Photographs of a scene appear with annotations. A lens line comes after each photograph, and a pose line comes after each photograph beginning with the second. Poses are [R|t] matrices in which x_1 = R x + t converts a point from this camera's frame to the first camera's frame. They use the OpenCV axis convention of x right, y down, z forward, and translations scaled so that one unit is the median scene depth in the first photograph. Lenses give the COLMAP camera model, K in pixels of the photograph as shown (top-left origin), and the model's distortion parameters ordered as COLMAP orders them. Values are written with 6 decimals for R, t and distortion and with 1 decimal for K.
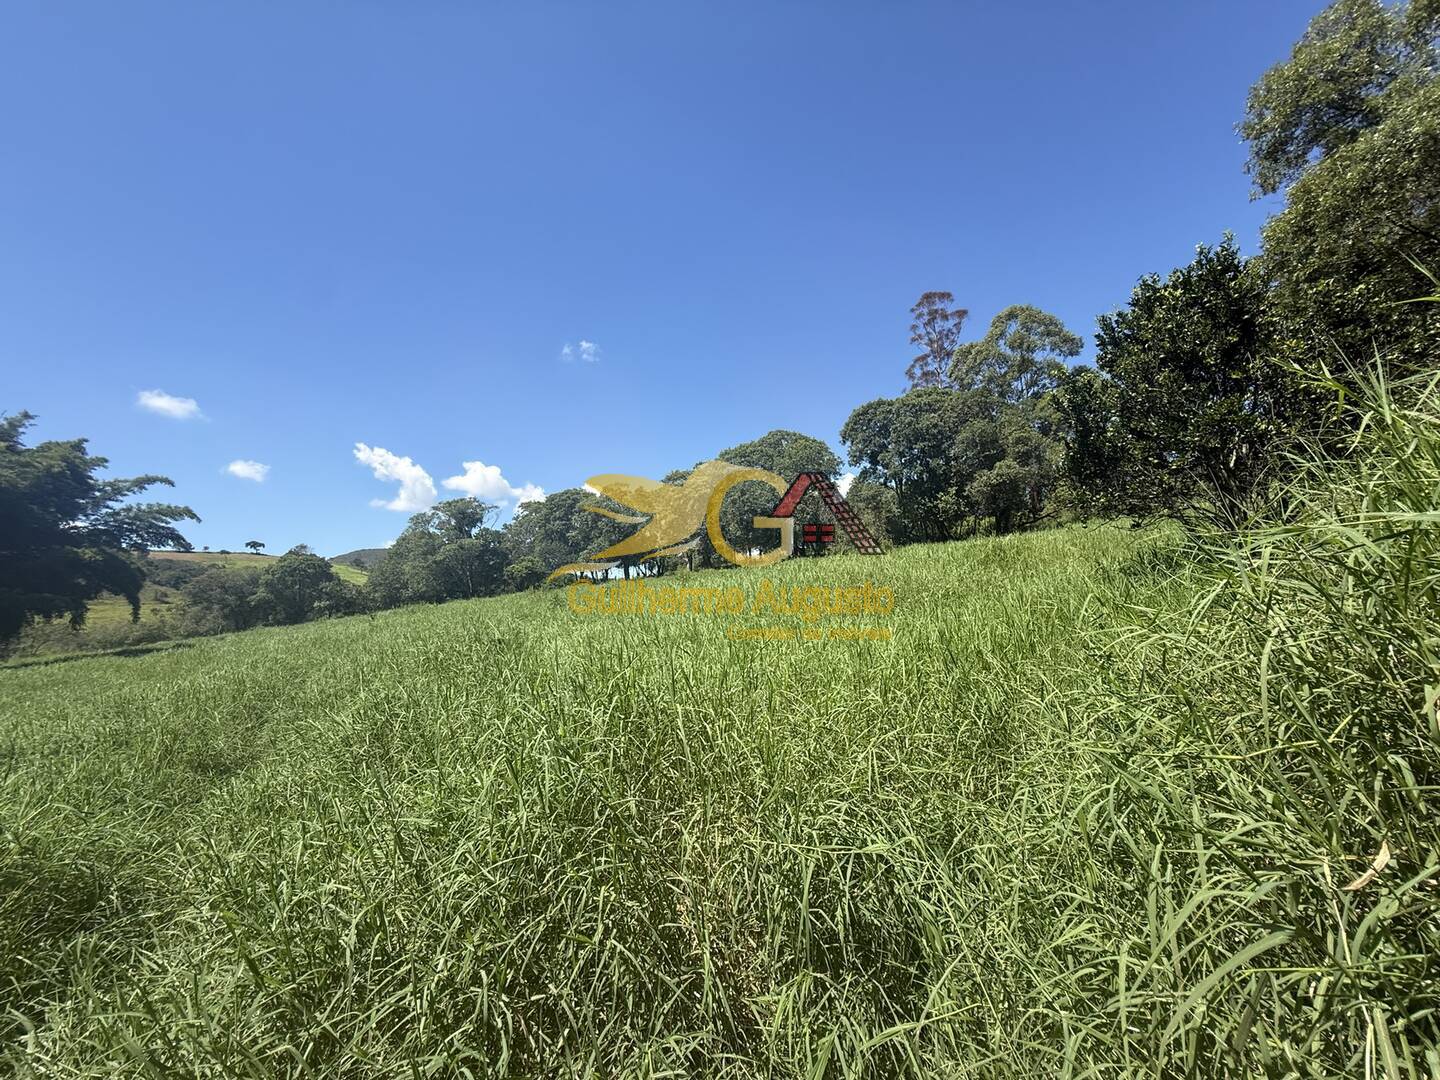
lens RADIAL K [[530.7, 0, 695.0], [0, 530.7, 545.1], [0, 0, 1]] dist [-0.001686, -0.000023]
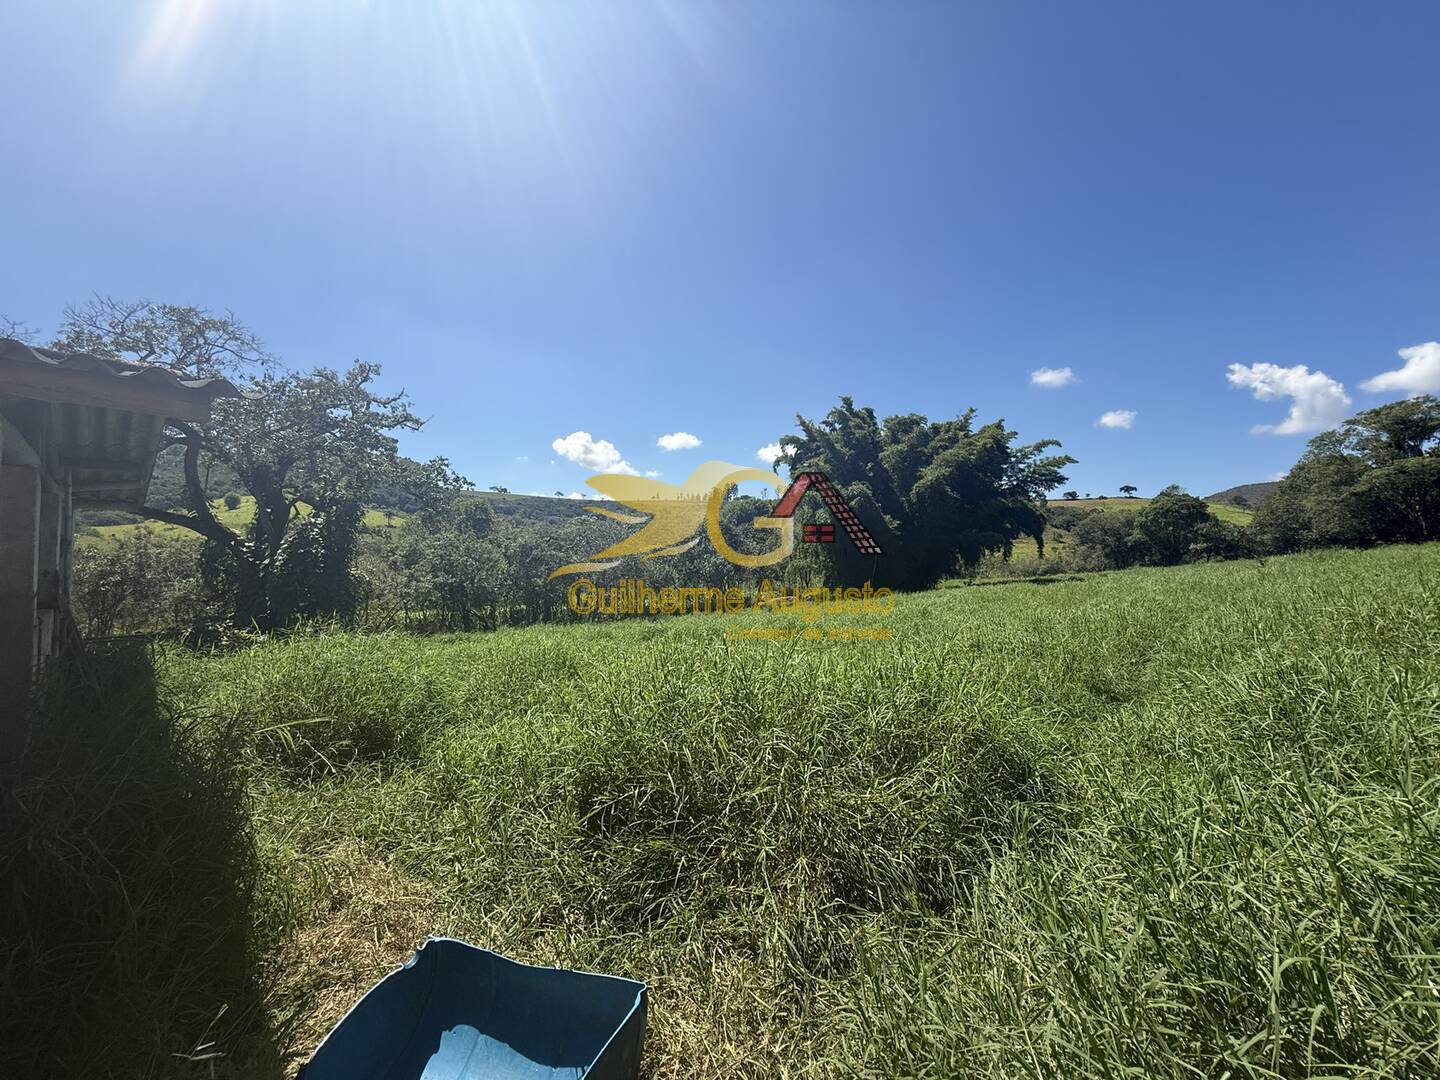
lens RADIAL K [[572.8, 0, 724.1], [0, 572.8, 532.9], [0, 0, 1]] dist [0.000913, -0.000391]
pose [[0.260308, -0.000223, -0.965526, 0.062168], [0.080079, 0.996560, 0.021359, -0.002211], [0.962199, -0.082878, 0.259430, -0.076407]]
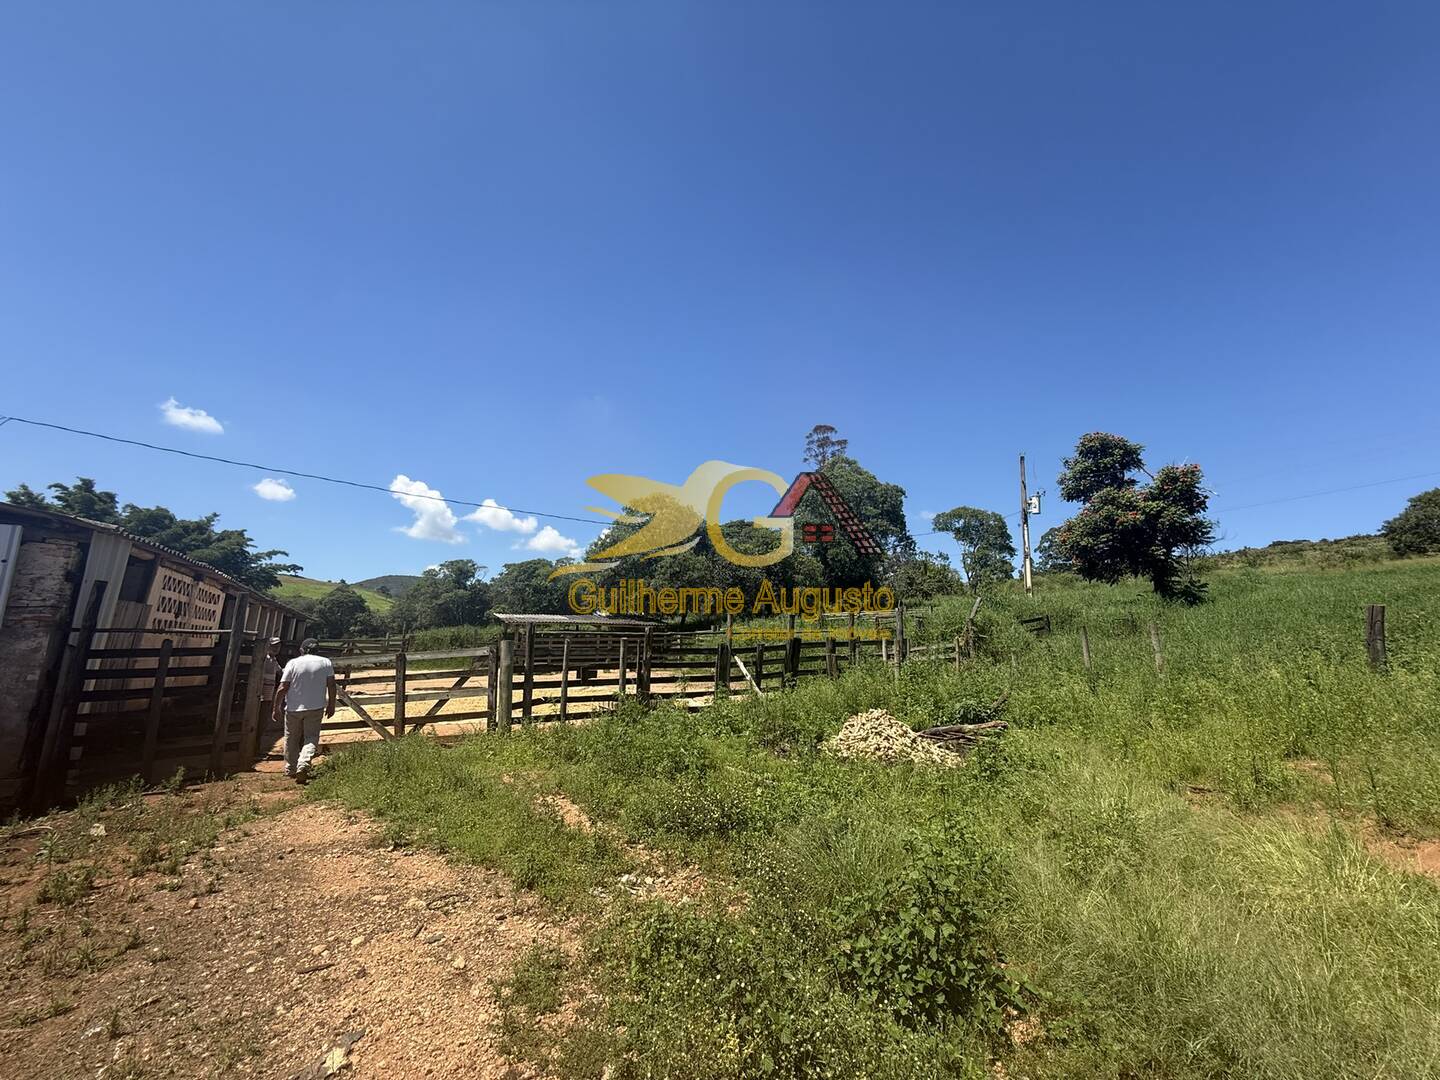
lens RADIAL K [[572.8, 0, 726.0], [0, 572.8, 541.4], [0, 0, 1]] dist [0.000913, -0.000391]
pose [[0.997582, 0.061009, -0.033275, 0.545231], [-0.063362, 0.995173, -0.074942, -0.116421], [0.028542, 0.076869, 0.996633, -0.887897]]
